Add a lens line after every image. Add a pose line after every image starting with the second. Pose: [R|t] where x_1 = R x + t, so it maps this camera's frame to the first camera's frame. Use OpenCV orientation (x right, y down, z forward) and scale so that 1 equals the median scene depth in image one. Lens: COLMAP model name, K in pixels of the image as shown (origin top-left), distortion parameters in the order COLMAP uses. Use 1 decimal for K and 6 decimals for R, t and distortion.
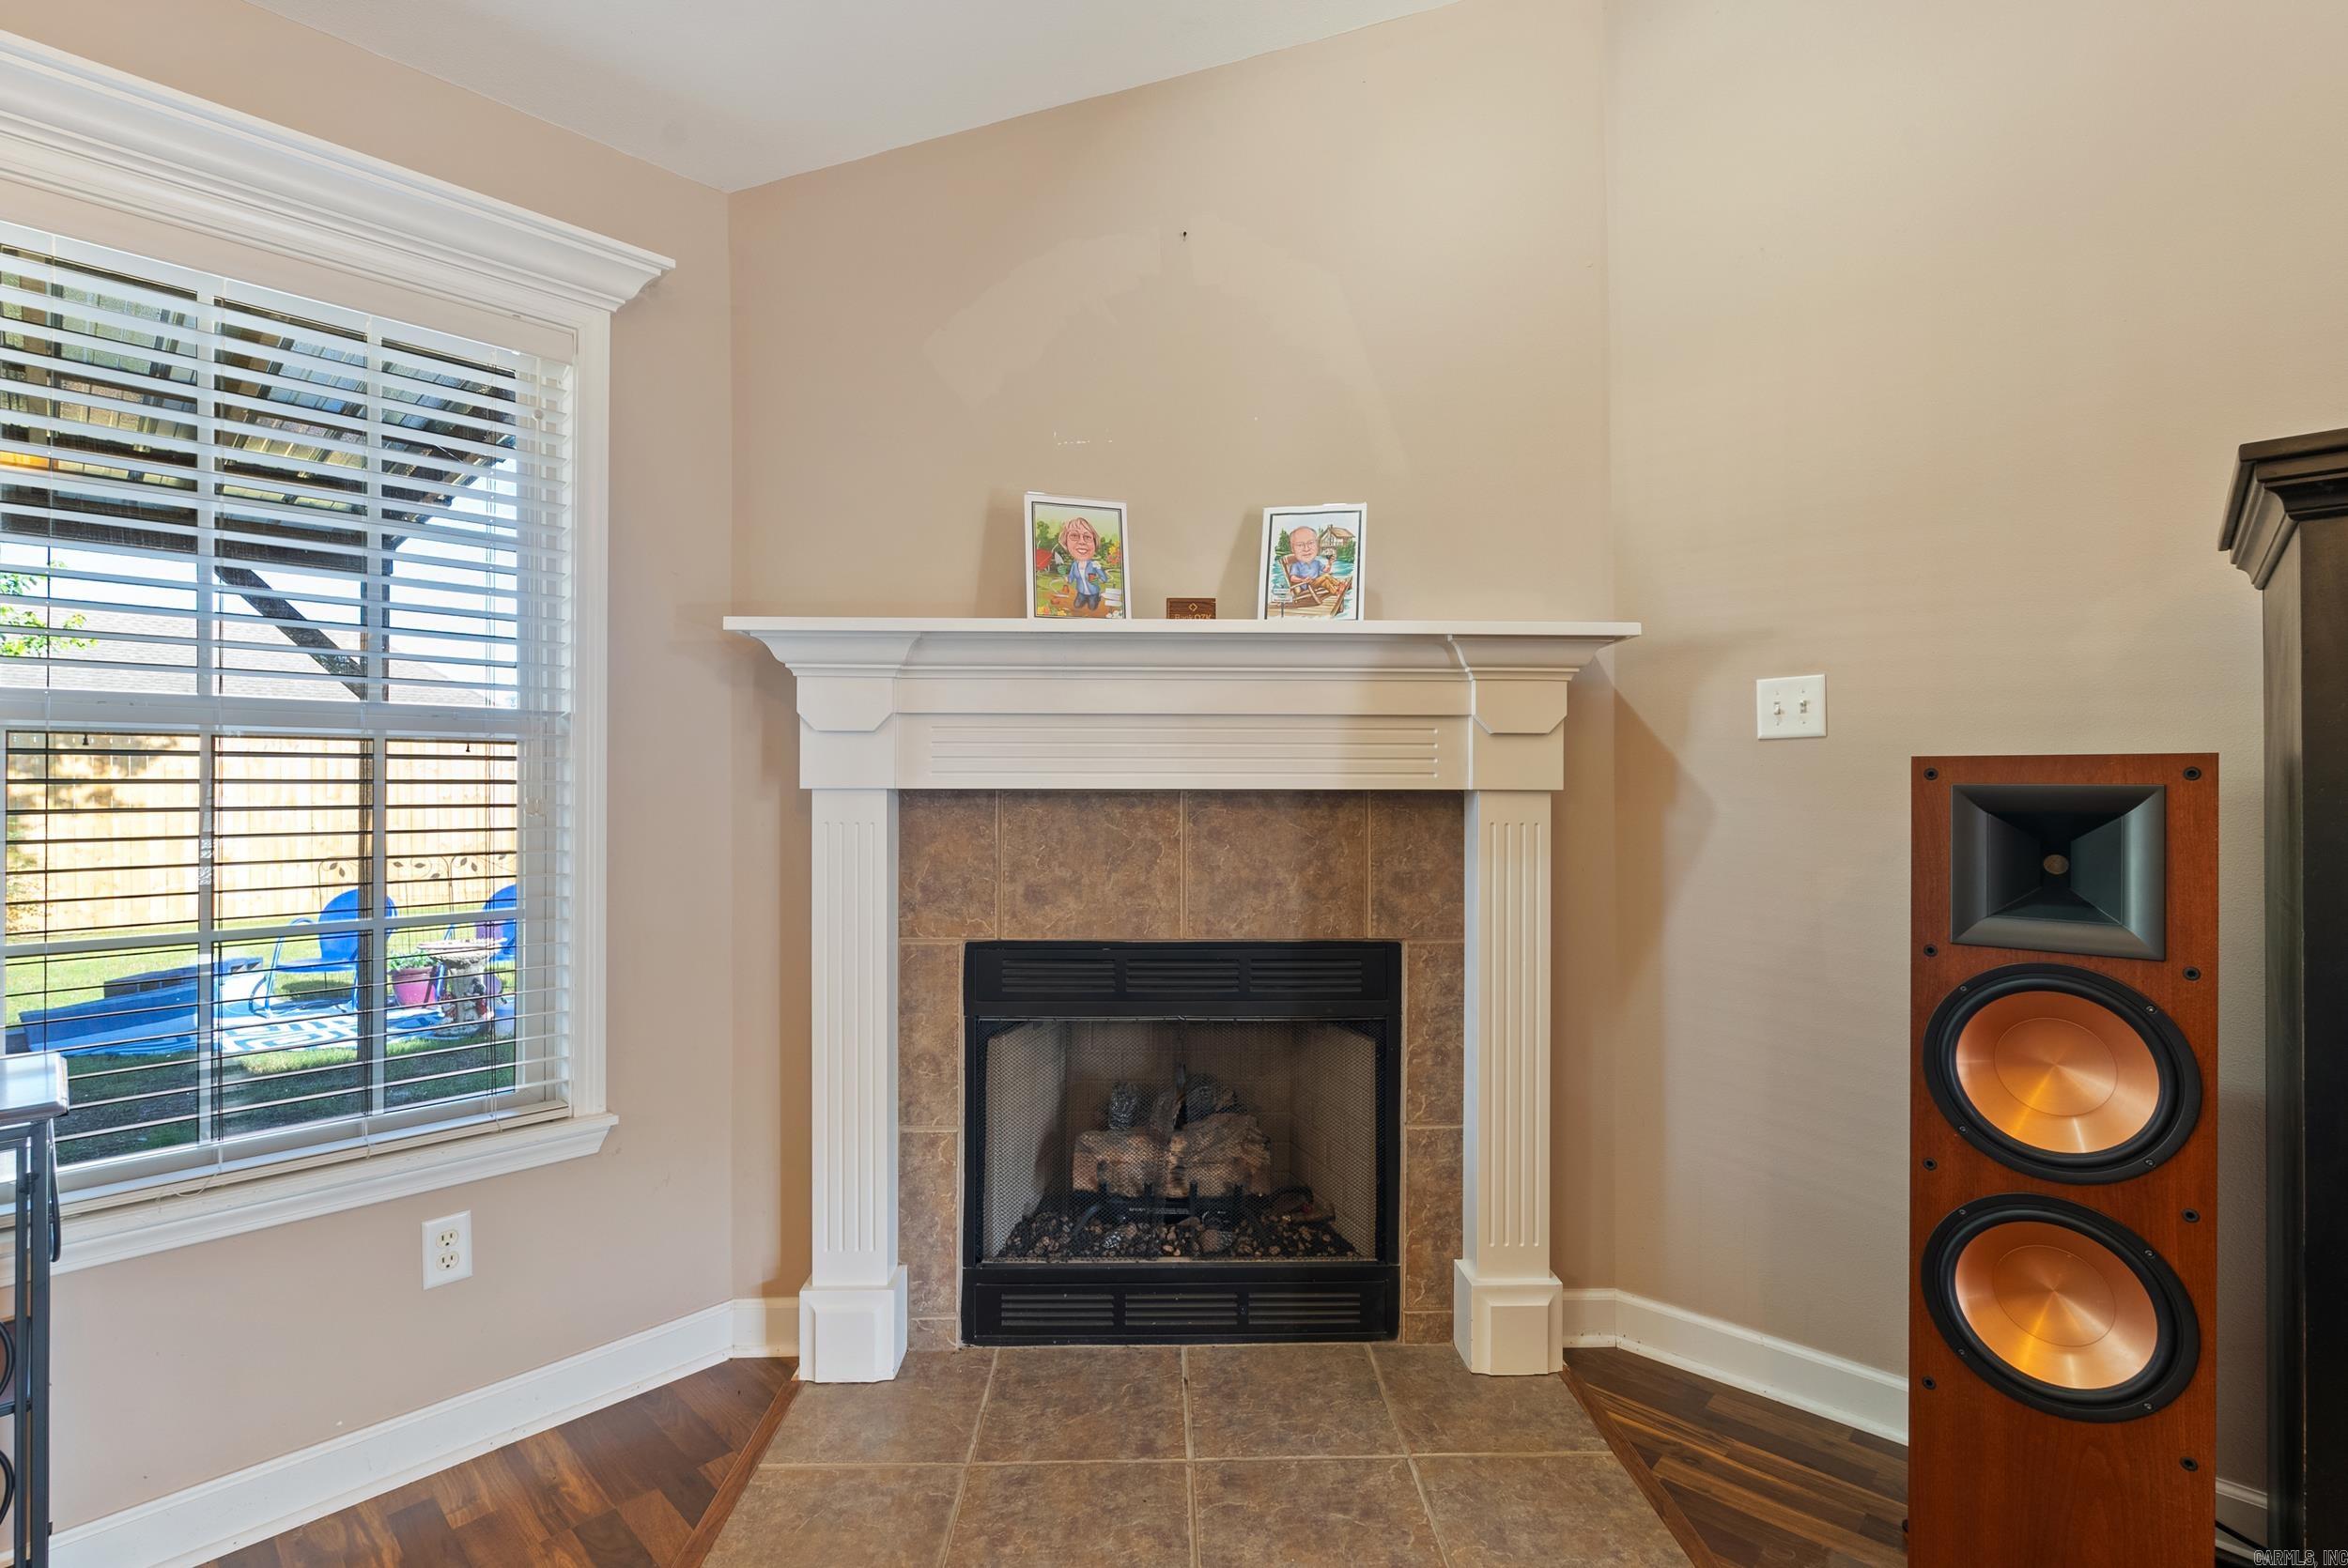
lens RADIAL K [[1089.7, 0, 1183.1], [0, 1089.7, 777.5], [0, 0, 1]] dist [-0.009701, -0.000210]
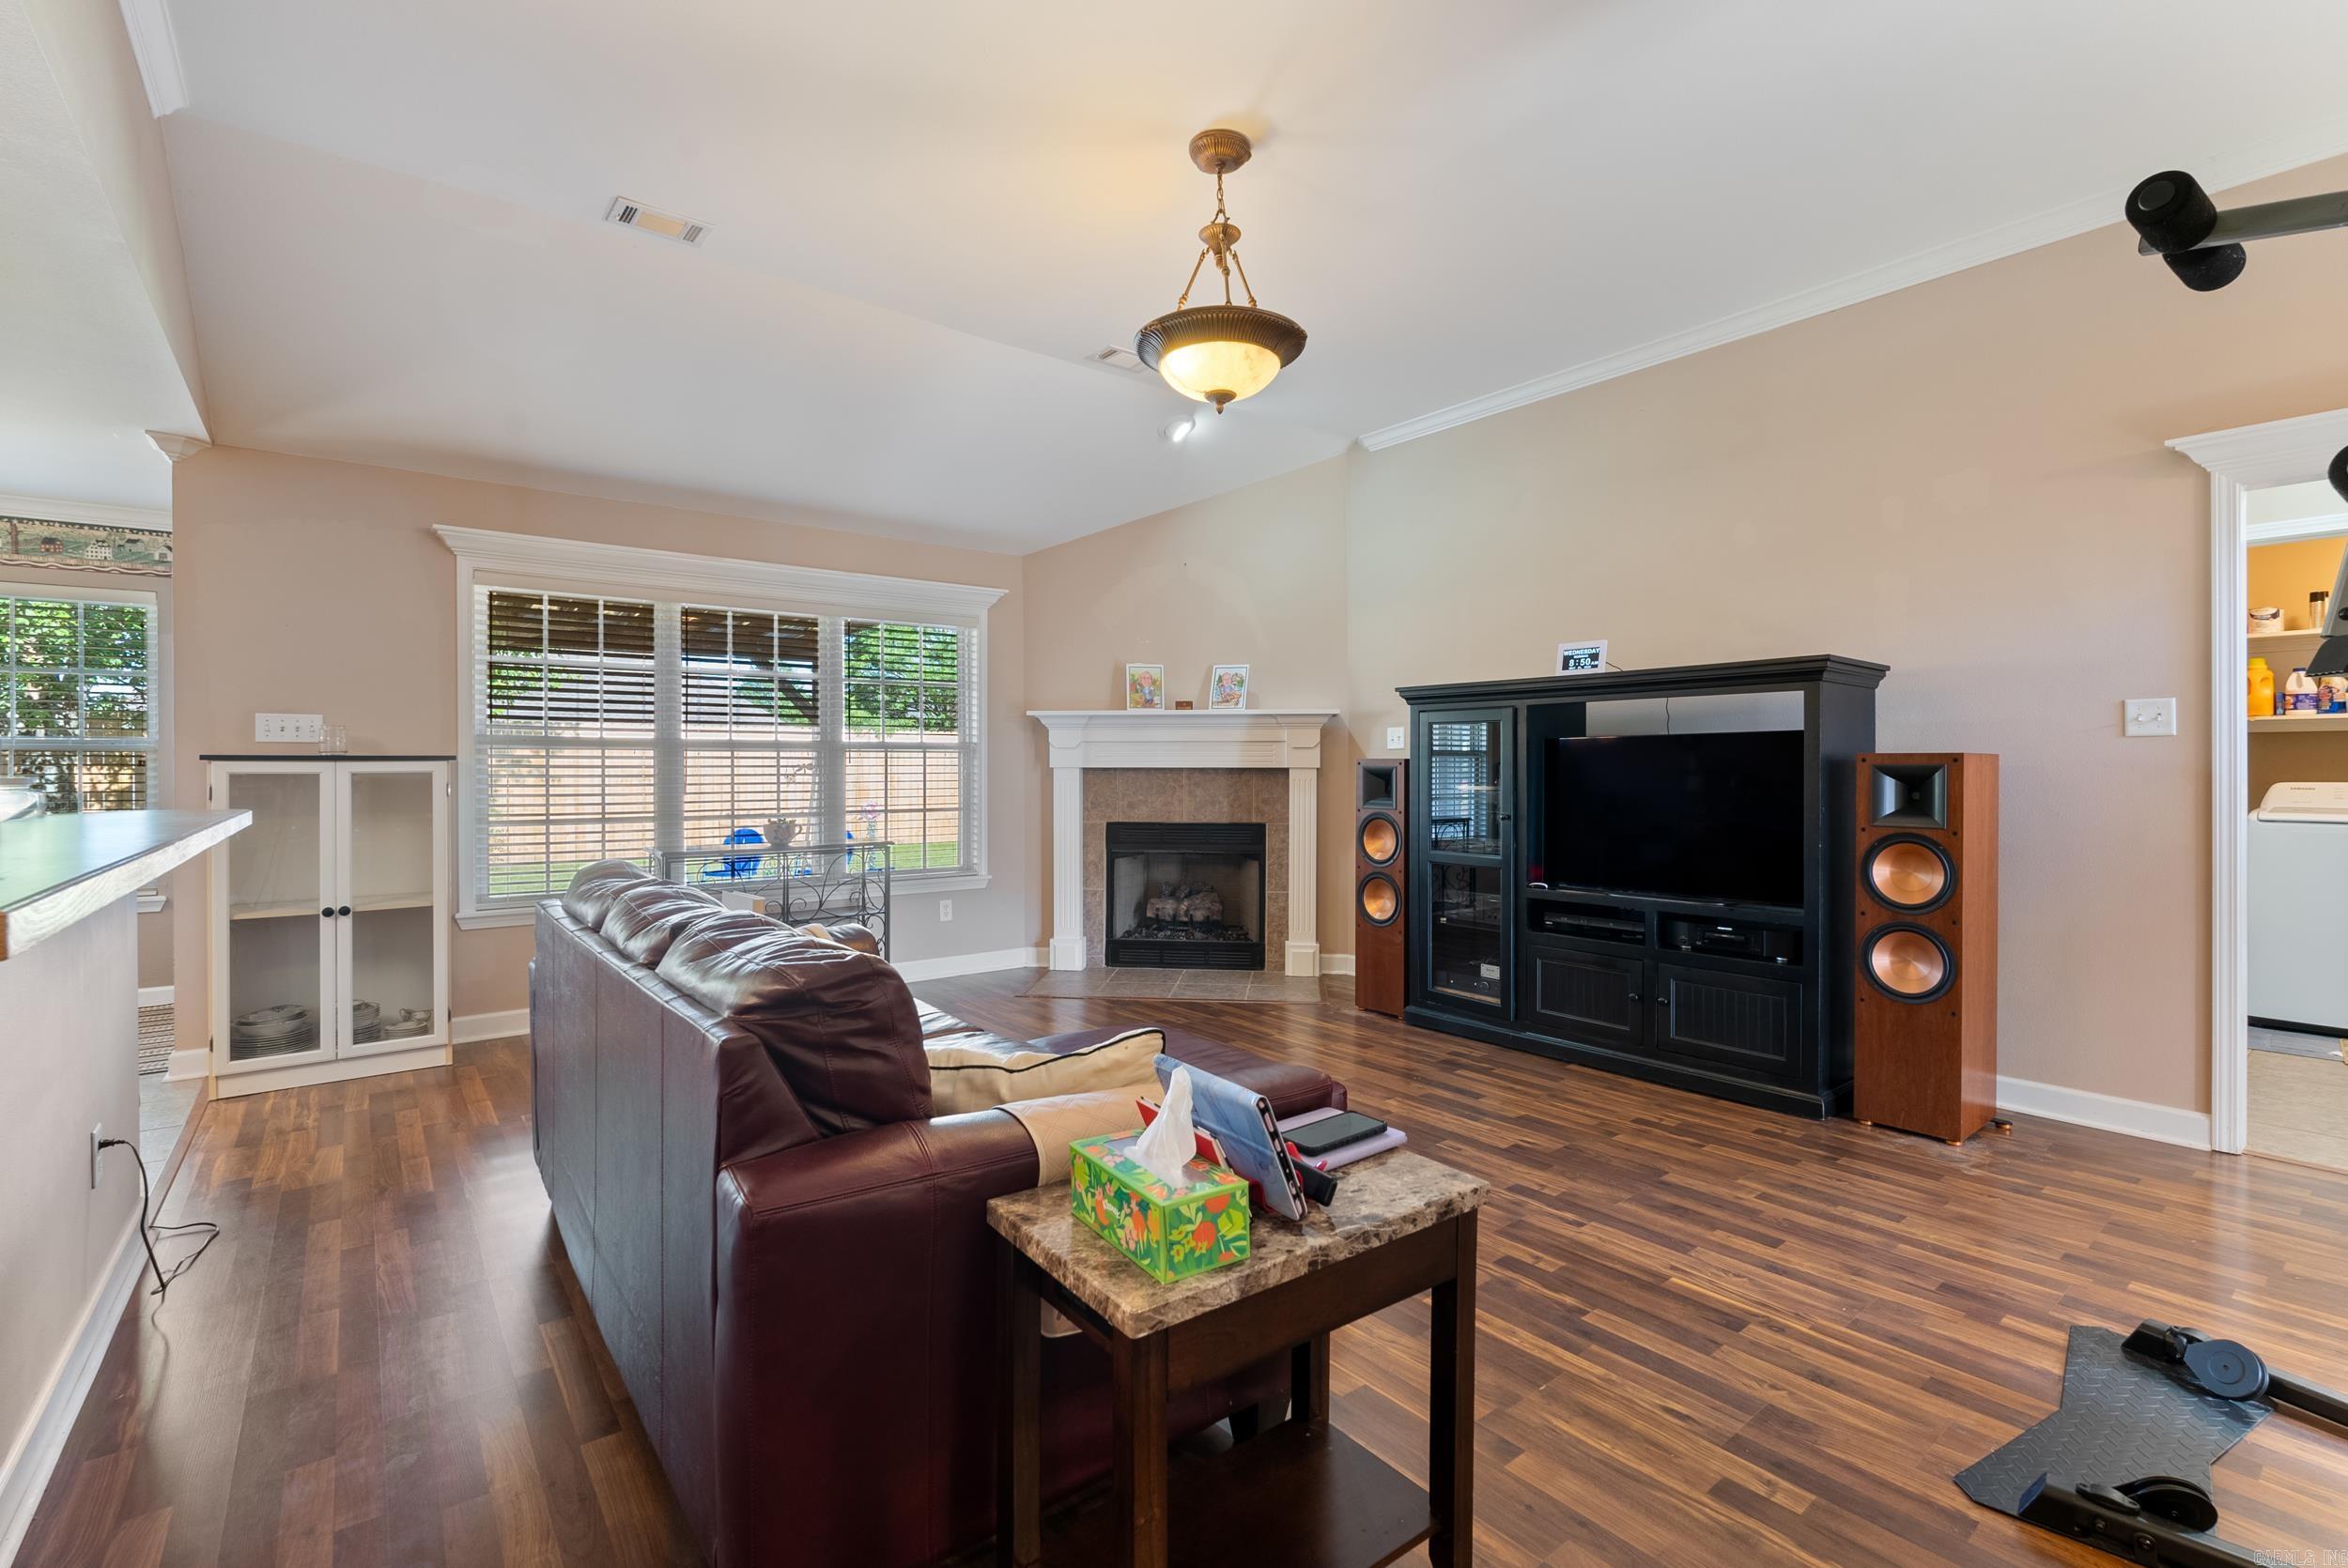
lens RADIAL K [[1031.8, 0, 1157.0], [0, 1031.8, 766.2], [0, 0, 1]] dist [-0.006656, 0.000416]
pose [[0.987466, -0.000544, -0.157830, 0.345267], [0.001770, 0.999969, 0.007625, -0.012513], [0.157821, -0.007809, 0.987437, -1.597861]]
